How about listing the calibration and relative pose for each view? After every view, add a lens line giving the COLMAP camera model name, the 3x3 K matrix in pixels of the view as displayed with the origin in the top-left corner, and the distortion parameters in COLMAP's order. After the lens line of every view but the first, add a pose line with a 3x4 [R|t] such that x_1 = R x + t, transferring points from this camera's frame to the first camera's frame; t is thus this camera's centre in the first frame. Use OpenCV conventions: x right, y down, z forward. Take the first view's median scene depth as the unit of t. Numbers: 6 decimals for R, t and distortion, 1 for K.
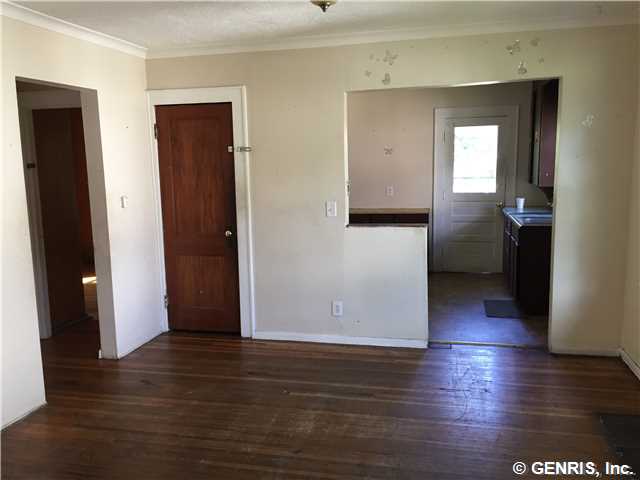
lens RADIAL K [[544.3, 0, 319.1], [0, 544.3, 239.7], [0, 0, 1]] dist [0.080716, 0.000264]
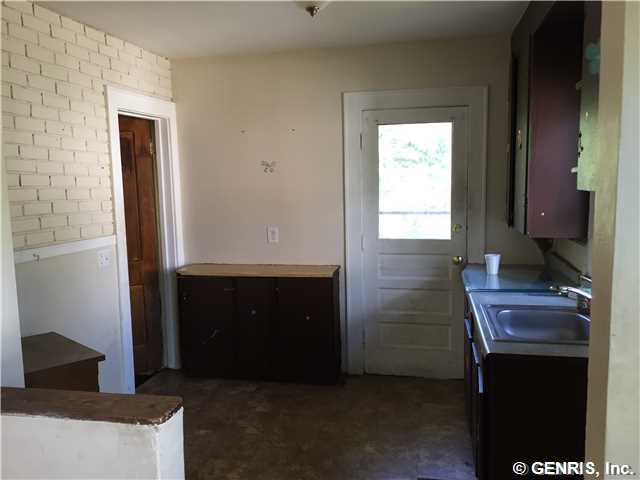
lens RADIAL K [[544.3, 0, 321.3], [0, 544.3, 240.3], [0, 0, 1]] dist [0.080716, 0.000264]
pose [[0.999344, -0.006503, 0.035632, 0.167022], [0.007545, 0.999545, -0.029200, -0.069223], [-0.035426, 0.029450, 0.998938, 0.438123]]
